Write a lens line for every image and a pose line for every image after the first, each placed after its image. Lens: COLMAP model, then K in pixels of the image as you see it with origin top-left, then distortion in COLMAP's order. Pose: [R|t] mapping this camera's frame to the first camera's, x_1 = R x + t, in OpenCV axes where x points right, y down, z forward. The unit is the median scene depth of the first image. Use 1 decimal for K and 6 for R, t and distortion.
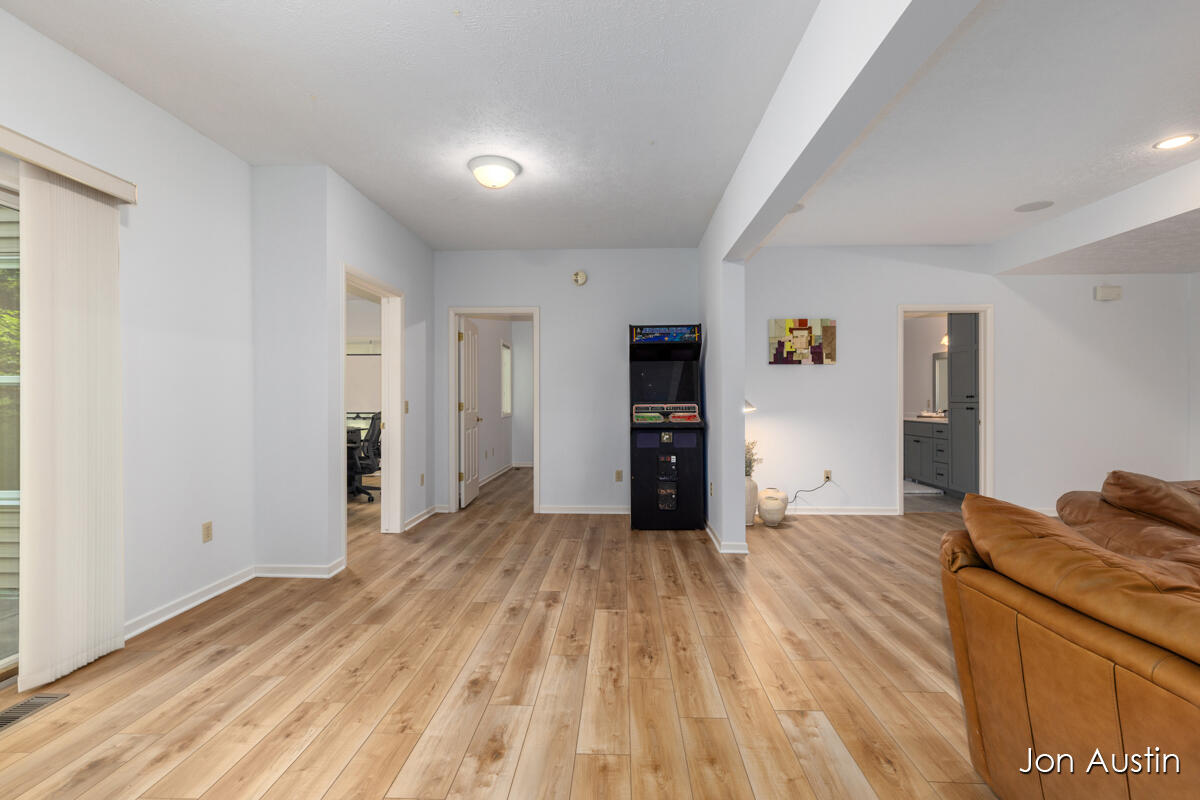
lens RADIAL K [[543.3, 0, 600.3], [0, 543.3, 399.8], [0, 0, 1]] dist [-0.000435, -0.000150]
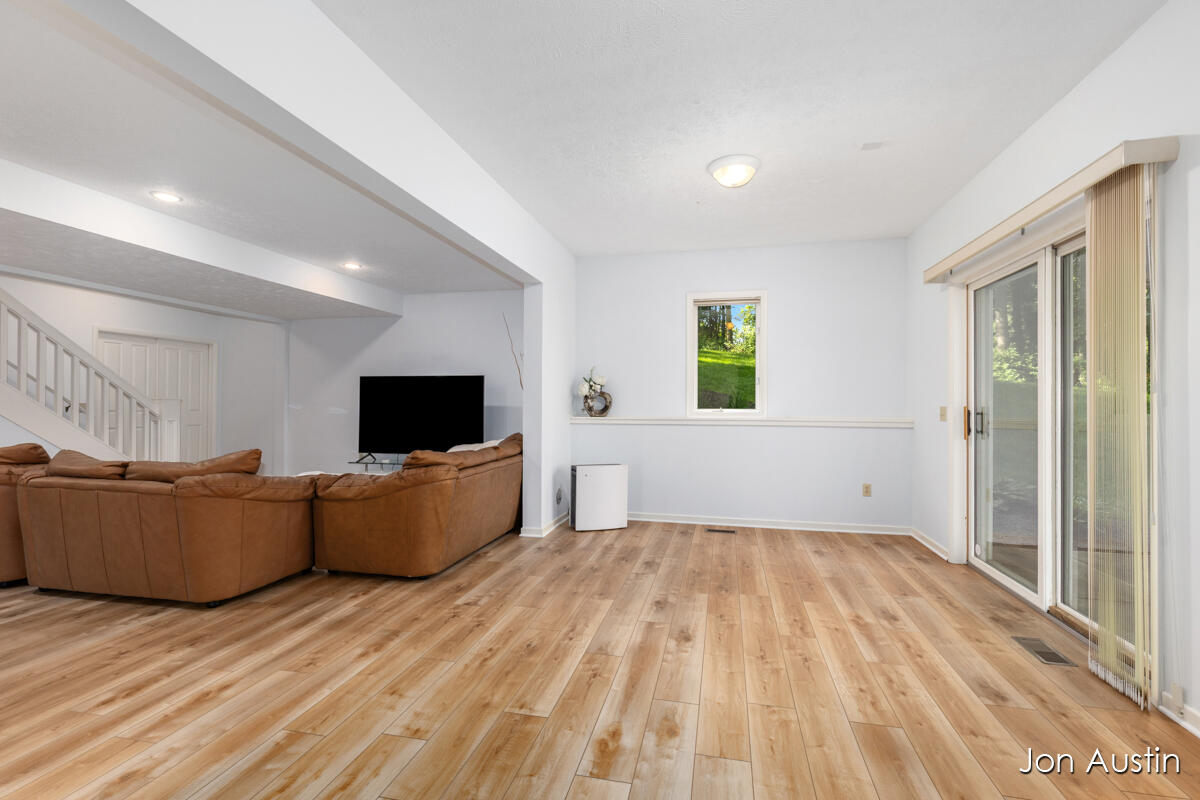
lens RADIAL K [[543.3, 0, 600.1], [0, 543.3, 400.4], [0, 0, 1]] dist [-0.000435, -0.000150]
pose [[-0.982807, -0.001247, 0.184632, -0.239756], [-0.002383, 0.999980, -0.005929, -0.000104], [-0.184621, -0.006267, -0.982790, 2.021435]]
